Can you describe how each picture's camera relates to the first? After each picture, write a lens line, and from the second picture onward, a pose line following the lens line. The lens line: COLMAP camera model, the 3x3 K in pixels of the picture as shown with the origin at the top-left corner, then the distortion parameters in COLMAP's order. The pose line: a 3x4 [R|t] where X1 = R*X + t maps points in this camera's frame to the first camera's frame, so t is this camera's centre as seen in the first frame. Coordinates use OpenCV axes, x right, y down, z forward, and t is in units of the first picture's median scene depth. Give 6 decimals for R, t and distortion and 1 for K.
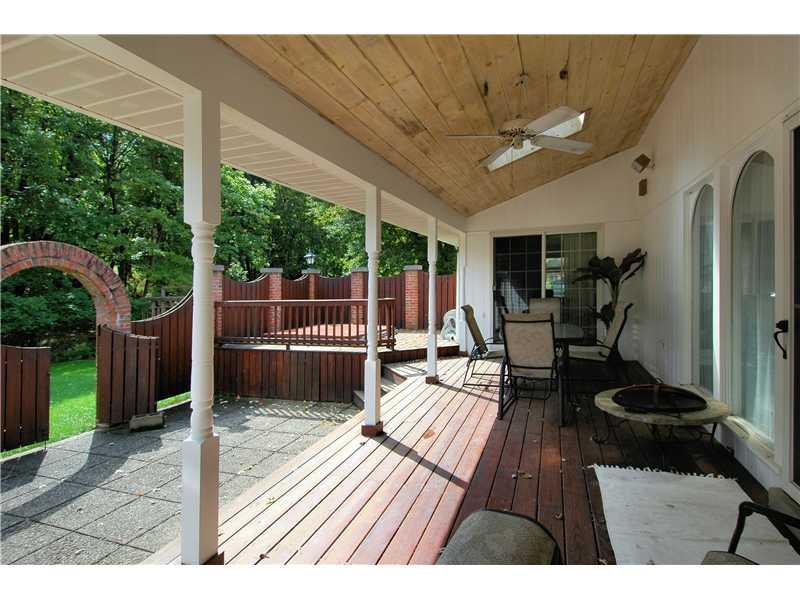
lens RADIAL K [[424.4, 0, 399.1], [0, 424.4, 286.2], [0, 0, 1]] dist [0.075765, -0.000781]
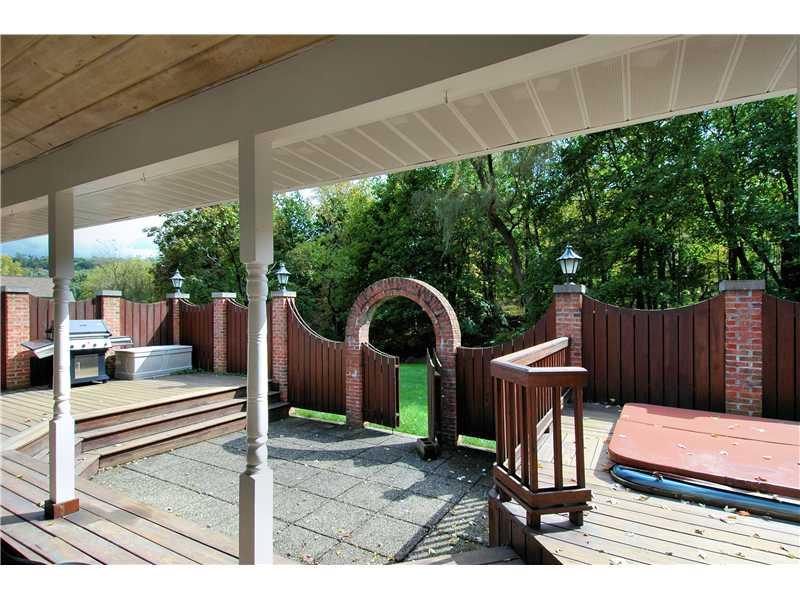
lens RADIAL K [[402.9, 0, 400.0], [0, 402.9, 300.0], [0, 0, 1]] dist [0.001867, 0.000186]
pose [[-0.145599, -0.014770, -0.989233, 0.395153], [-0.009114, 0.999866, -0.013587, -0.017351], [0.989302, 0.007038, -0.145714, 1.216028]]
